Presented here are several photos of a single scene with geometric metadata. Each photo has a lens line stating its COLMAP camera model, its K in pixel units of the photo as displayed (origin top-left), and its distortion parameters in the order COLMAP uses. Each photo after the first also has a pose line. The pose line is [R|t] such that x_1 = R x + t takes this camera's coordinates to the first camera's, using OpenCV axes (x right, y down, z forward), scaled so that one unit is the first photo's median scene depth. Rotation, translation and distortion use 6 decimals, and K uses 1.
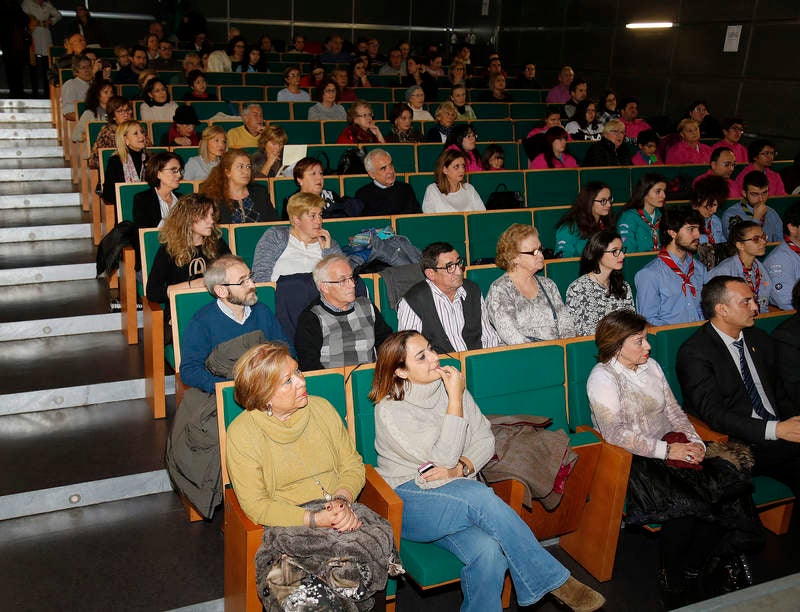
lens RADIAL K [[832.3, 0, 400.0], [0, 832.3, 306.0], [0, 0, 1]] dist [-0.001680, 0.000263]
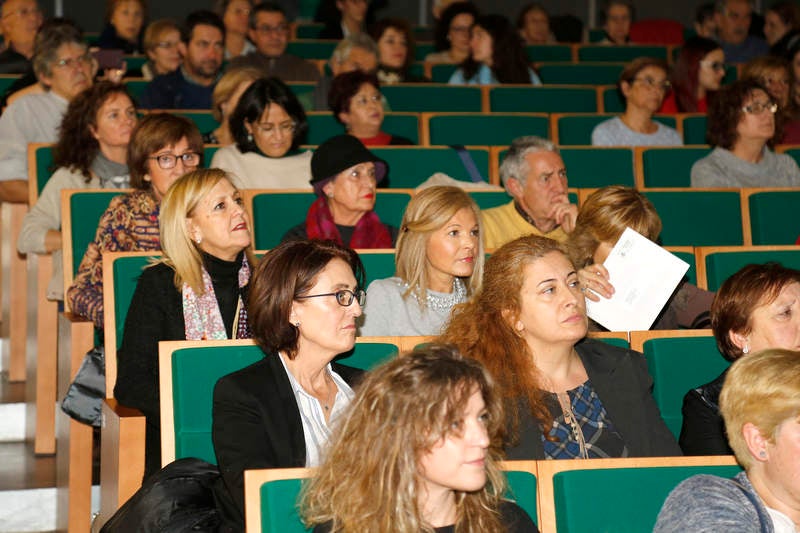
lens RADIAL K [[2210.6, 0, 400.0], [0, 2210.6, 266.5], [0, 0, 1]] dist [0.054814, 20.433825]
pose [[0.983251, -0.014106, -0.181709, -0.107653], [-0.027335, 0.974311, -0.223543, 0.011580], [0.180195, 0.224766, 0.957606, 0.220842]]
